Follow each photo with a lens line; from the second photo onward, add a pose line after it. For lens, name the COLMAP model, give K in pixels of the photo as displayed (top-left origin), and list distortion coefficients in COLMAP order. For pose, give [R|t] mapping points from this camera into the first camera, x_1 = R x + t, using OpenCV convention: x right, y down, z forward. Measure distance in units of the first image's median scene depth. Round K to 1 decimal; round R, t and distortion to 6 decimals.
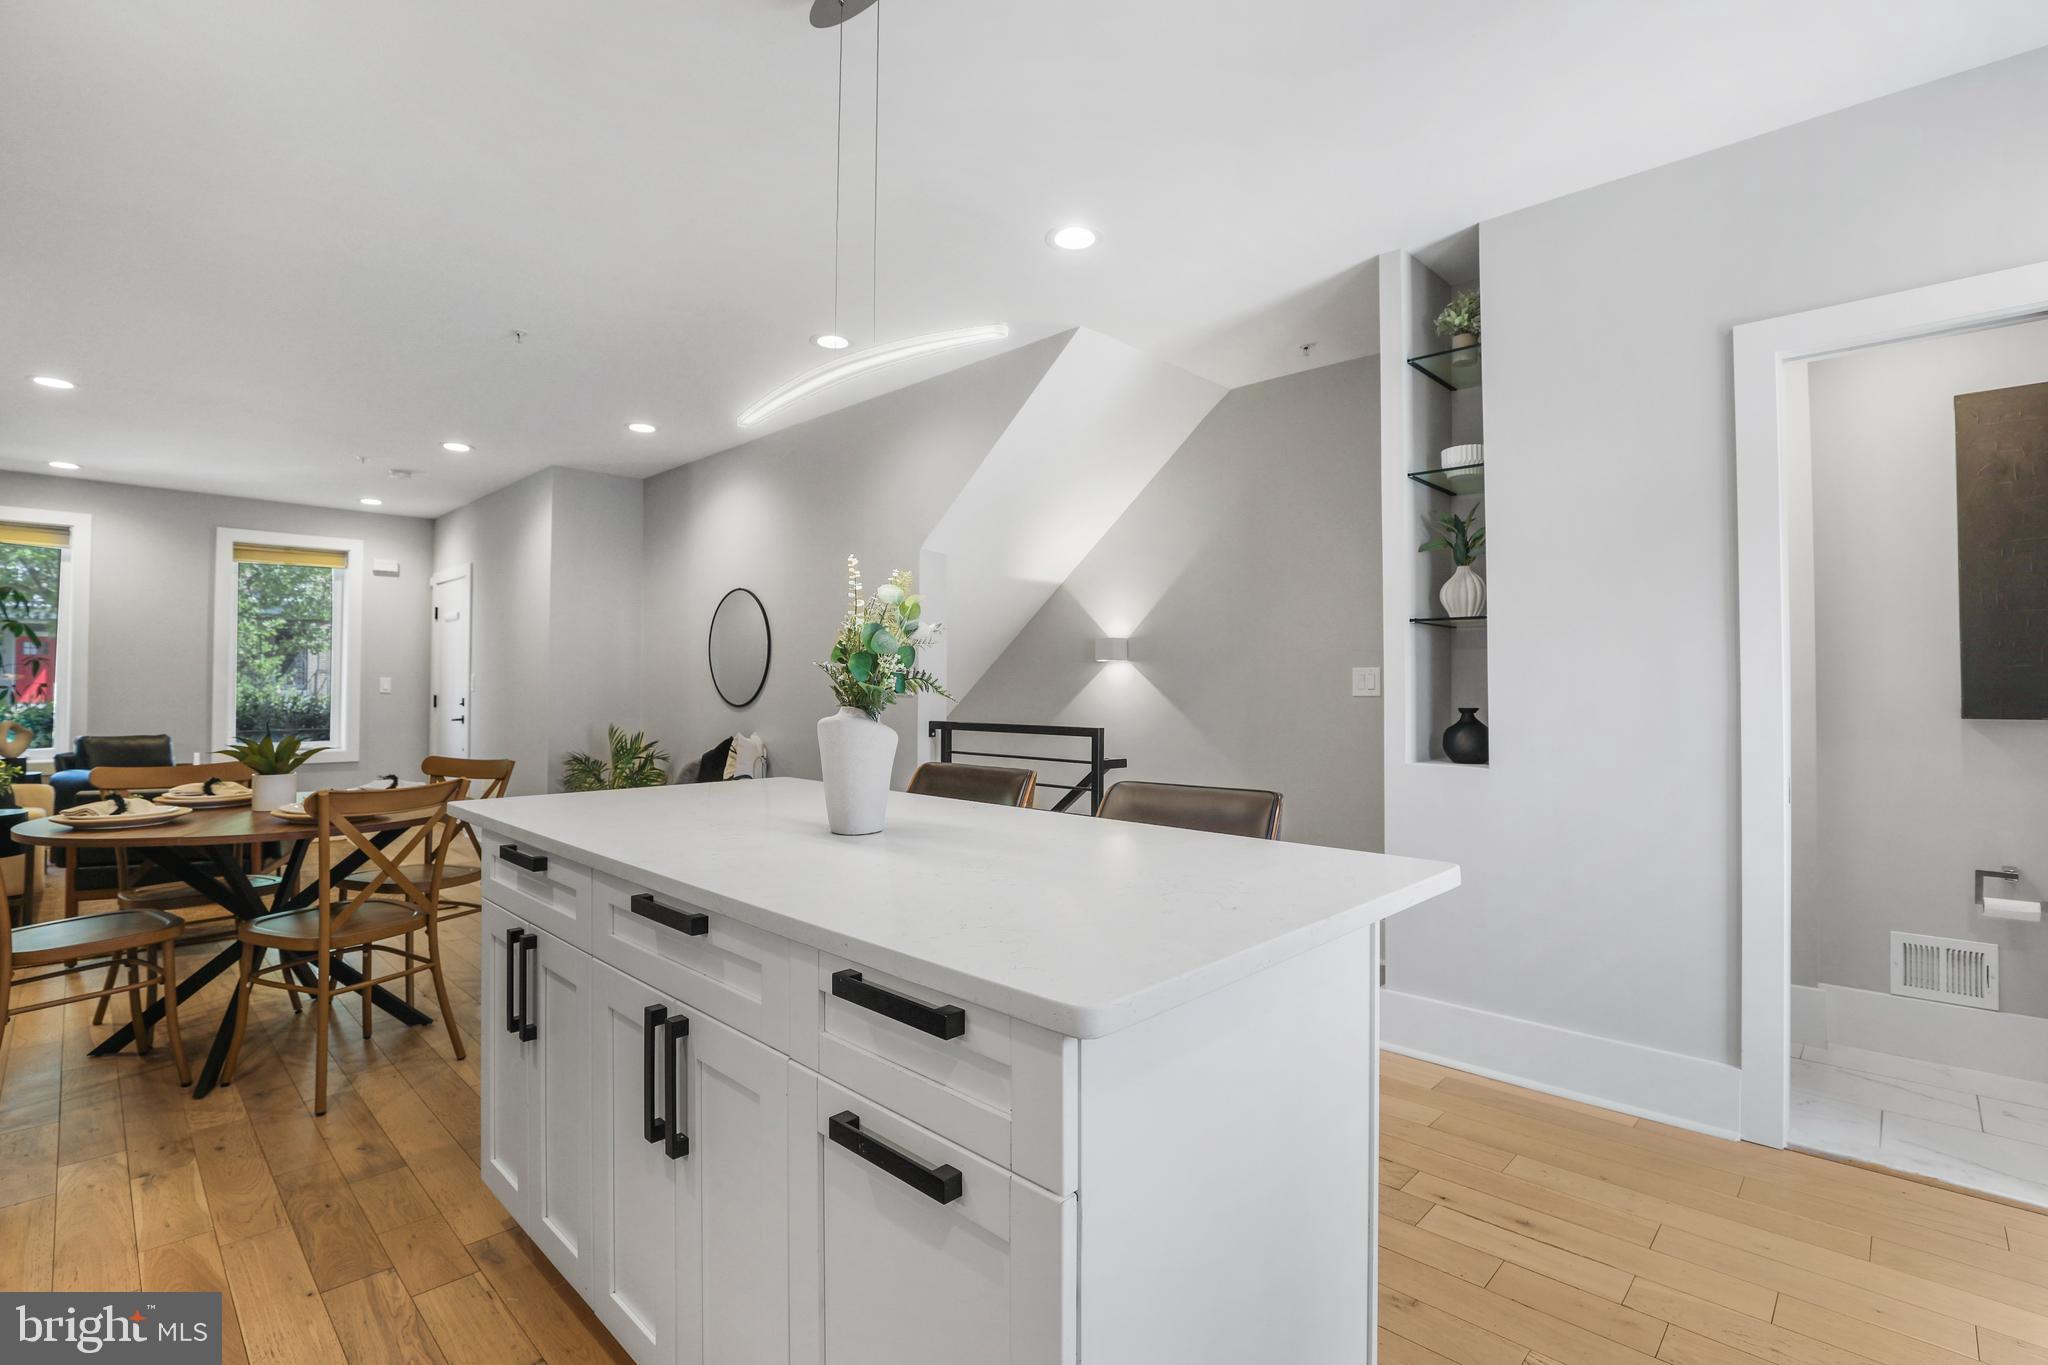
lens RADIAL K [[944.8, 0, 996.0], [0, 944.8, 670.5], [0, 0, 1]] dist [-0.000991, 0.000075]
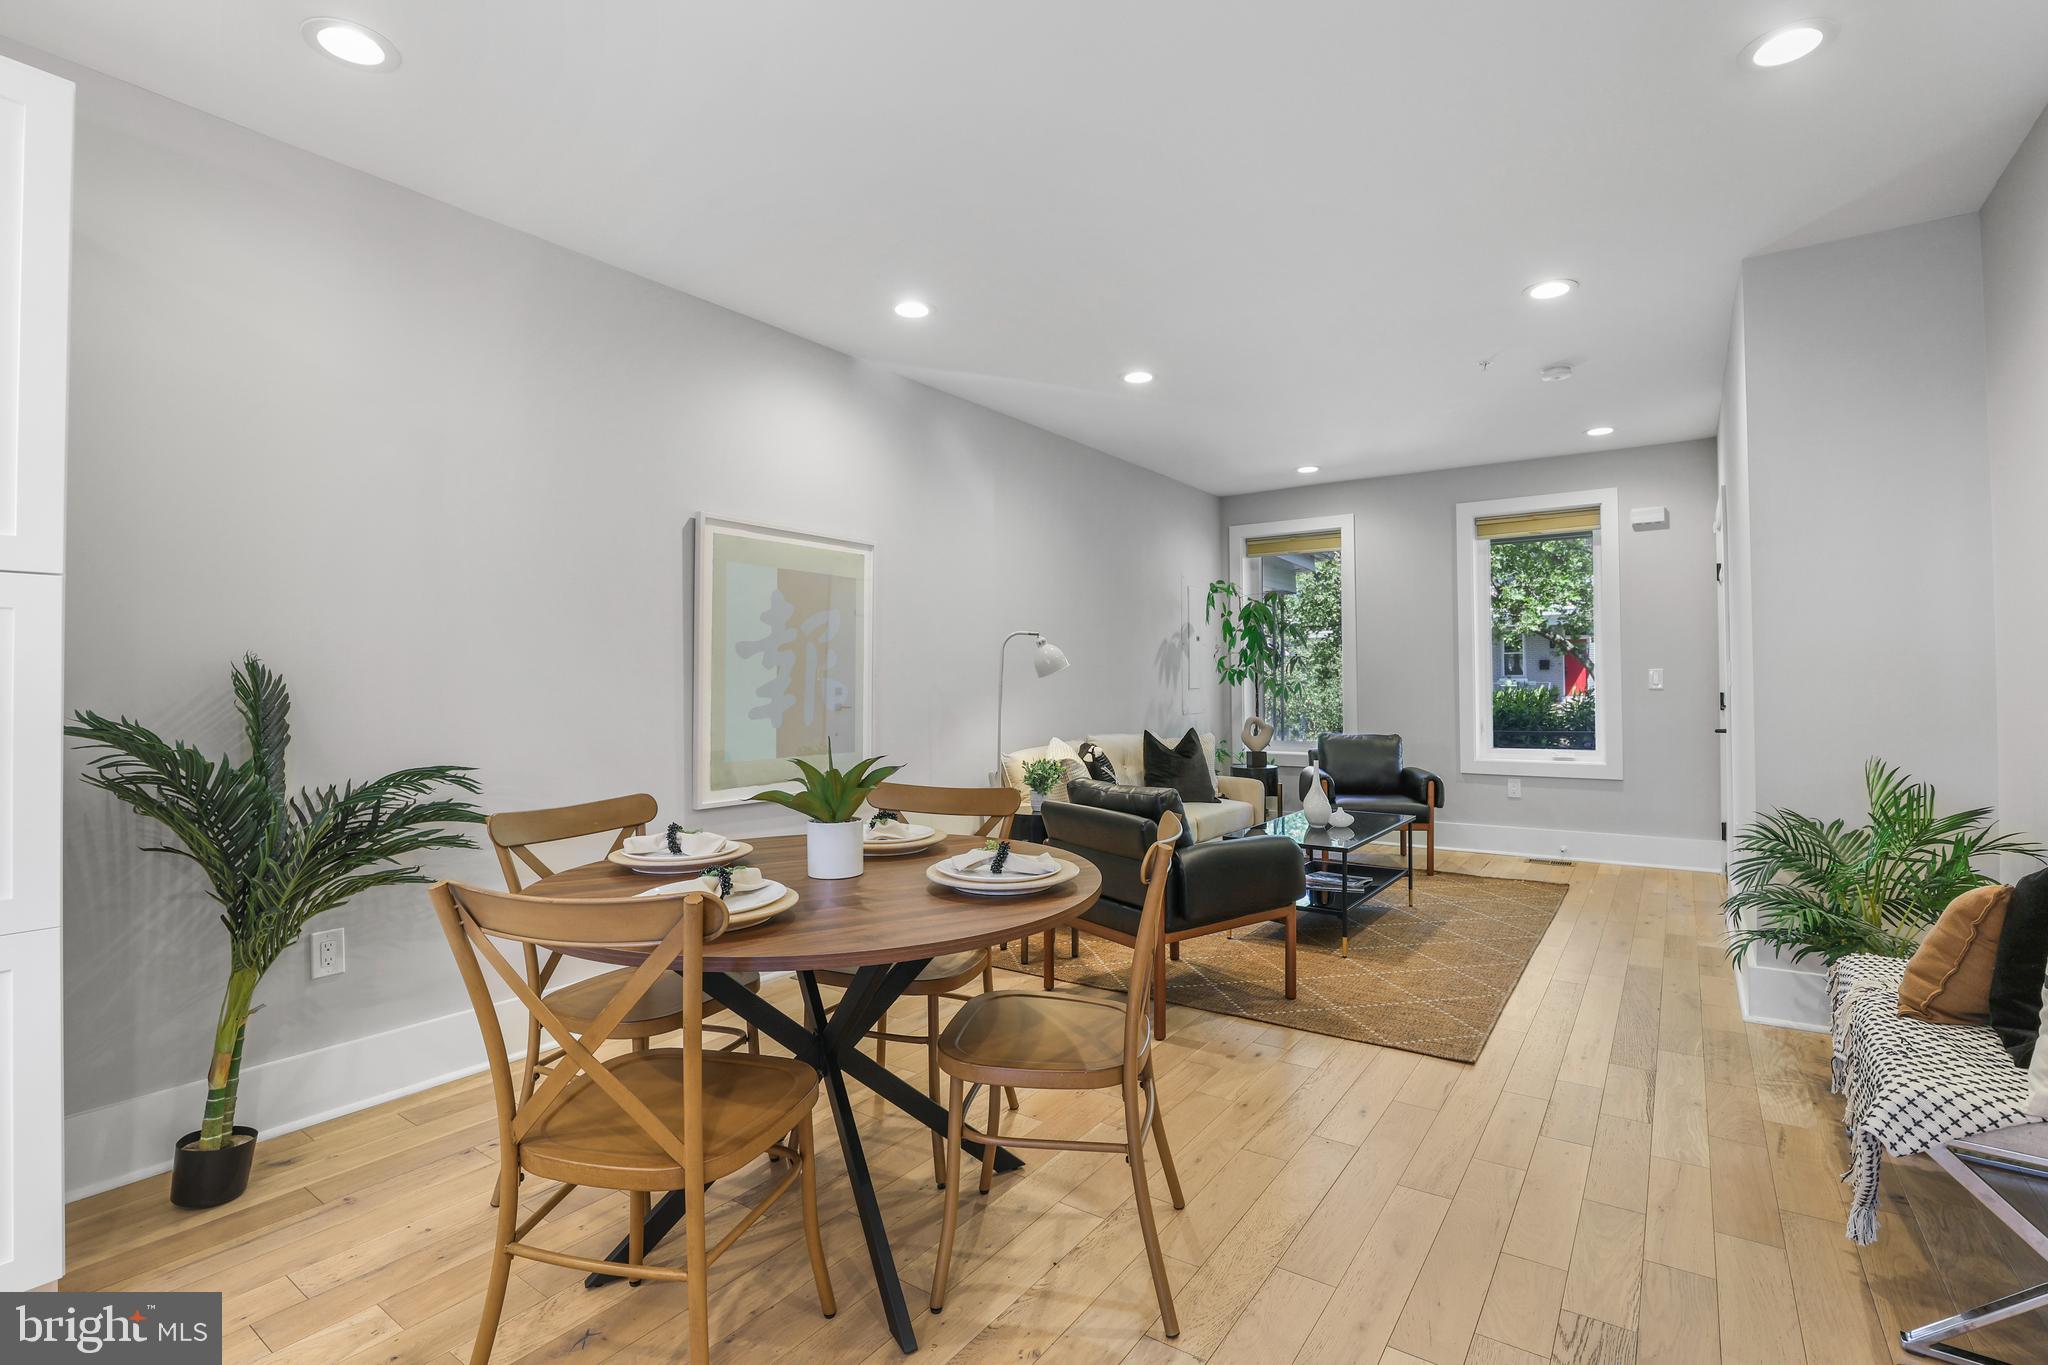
lens RADIAL K [[941.9, 0, 1039.5], [0, 941.9, 666.2], [0, 0, 1]] dist [-0.024728, 0.000825]
pose [[0.193646, -0.023819, -0.980782, -0.041622], [0.024083, 0.999519, -0.019519, 0.009512], [0.980776, -0.019841, 0.194126, 0.471587]]
